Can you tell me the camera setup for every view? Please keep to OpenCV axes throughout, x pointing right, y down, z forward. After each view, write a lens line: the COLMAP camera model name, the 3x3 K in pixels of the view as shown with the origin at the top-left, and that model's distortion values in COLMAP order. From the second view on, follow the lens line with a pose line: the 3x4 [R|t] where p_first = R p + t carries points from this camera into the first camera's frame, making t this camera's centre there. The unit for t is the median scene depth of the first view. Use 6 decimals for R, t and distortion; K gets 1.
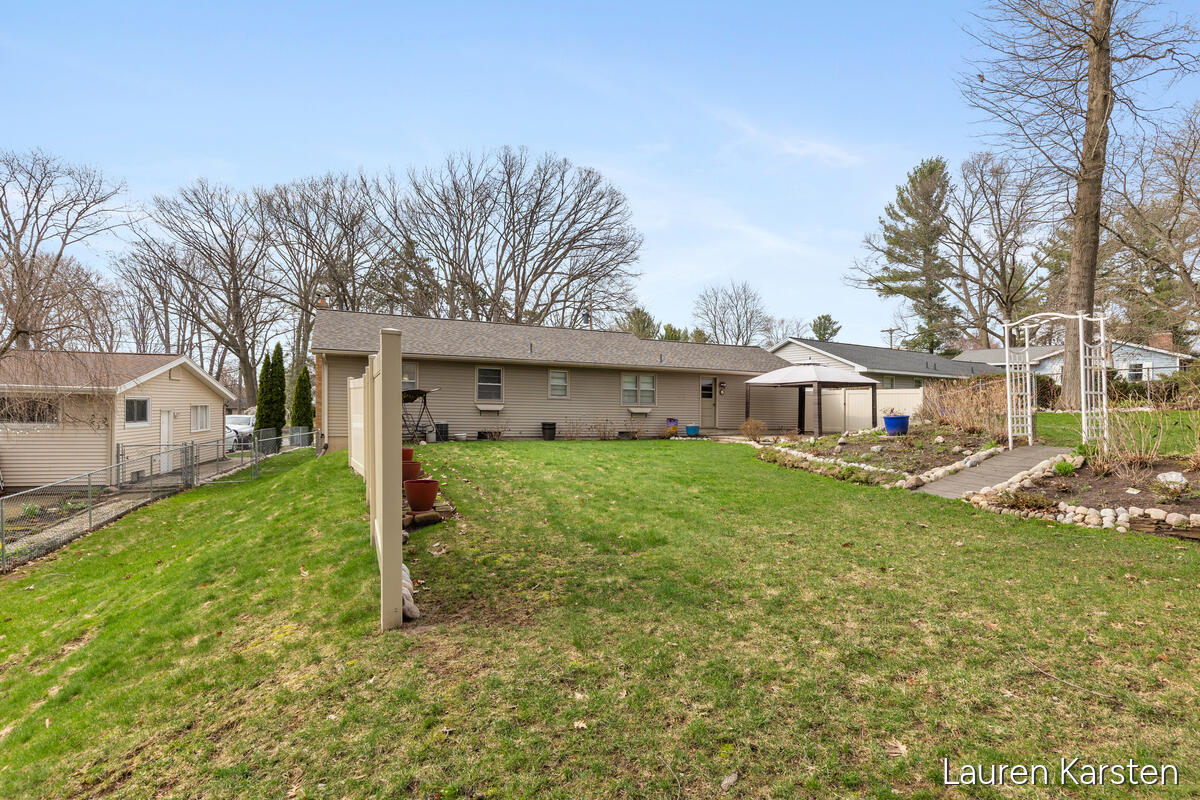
lens RADIAL K [[628.8, 0, 600.0], [0, 628.8, 400.0], [0, 0, 1]] dist [0.000352, 0.000115]
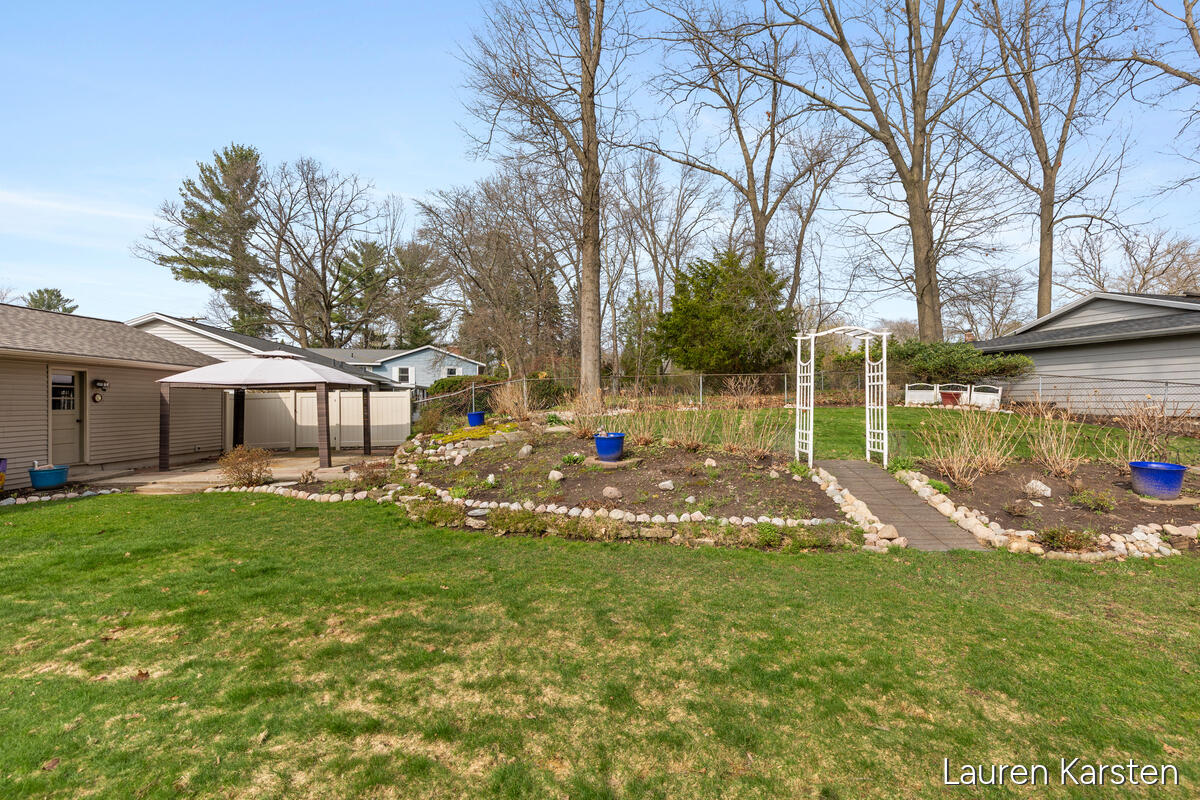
lens RADIAL K [[543.1, 0, 623.7], [0, 543.1, 397.0], [0, 0, 1]] dist [0.000379, -0.000679]
pose [[0.382386, -0.013613, 0.923902, -0.028156], [0.005160, 0.999907, 0.012597, -0.006912], [-0.923988, -0.000050, 0.382421, 0.161854]]
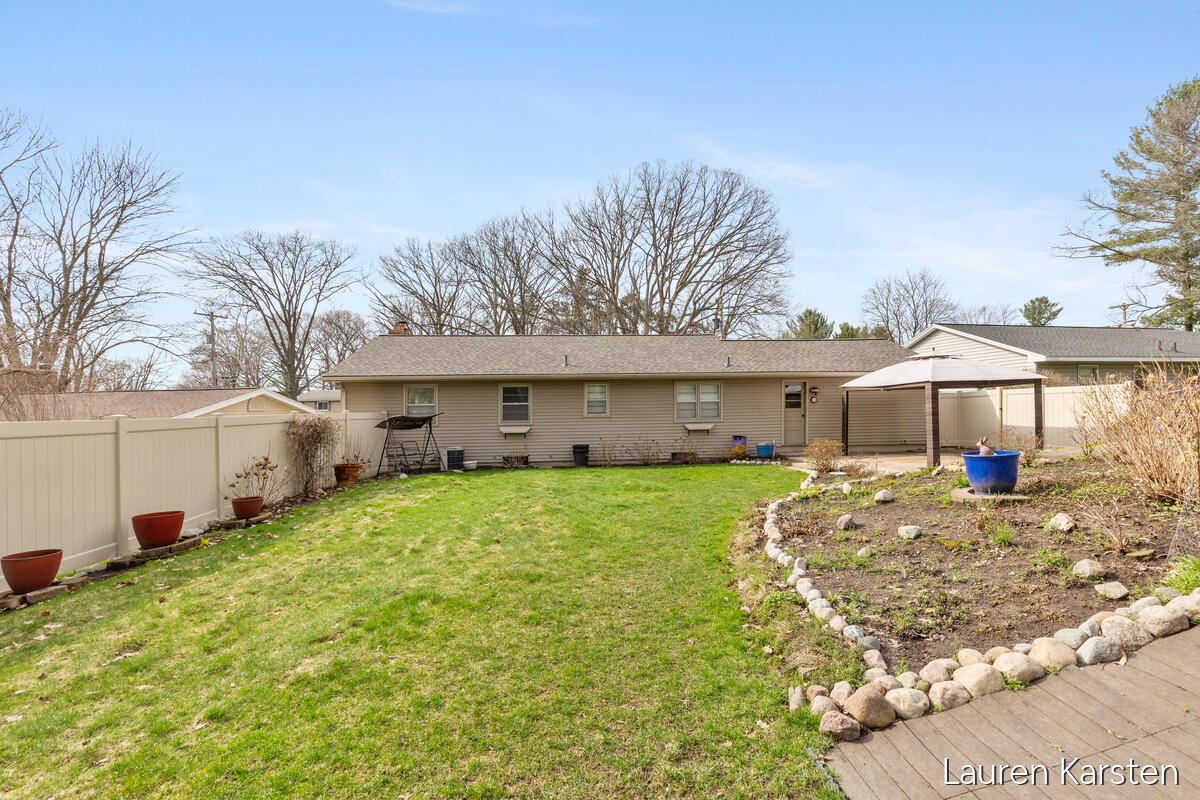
lens RADIAL K [[548.4, 0, 601.5], [0, 548.4, 418.4], [0, 0, 1]] dist [0.001068, 0.000410]
pose [[0.939310, -0.029767, -0.341776, 0.074441], [0.038911, 0.999044, 0.019927, -0.005508], [0.340856, -0.032017, 0.939570, 0.107623]]
